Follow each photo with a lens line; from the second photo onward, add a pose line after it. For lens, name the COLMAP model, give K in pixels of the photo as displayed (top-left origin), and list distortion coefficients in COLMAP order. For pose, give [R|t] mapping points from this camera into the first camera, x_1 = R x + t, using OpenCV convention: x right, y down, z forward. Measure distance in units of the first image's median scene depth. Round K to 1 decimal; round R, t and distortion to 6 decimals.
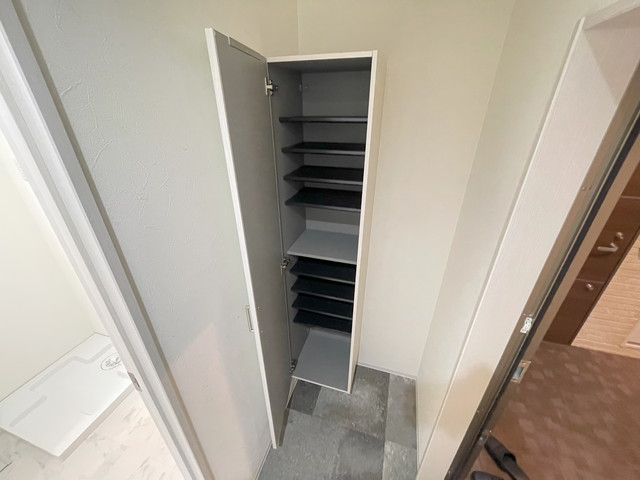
lens RADIAL K [[259.3, 0, 317.9], [0, 259.3, 239.1], [0, 0, 1]] dist [-0.000102, -0.001242]
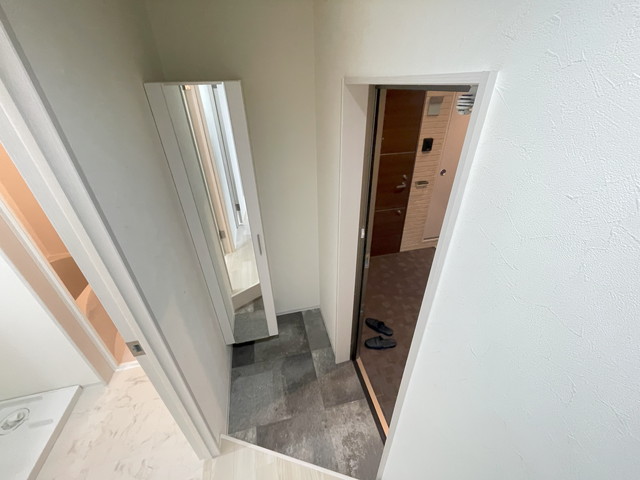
lens RADIAL K [[259.3, 0, 321.0], [0, 259.3, 241.0], [0, 0, 1]] dist [-0.000102, -0.001242]
pose [[0.858394, -0.275794, 0.432548, -0.119753], [0.242397, 0.961181, 0.131812, 0.032127], [-0.452110, -0.008298, 0.891924, -0.234624]]
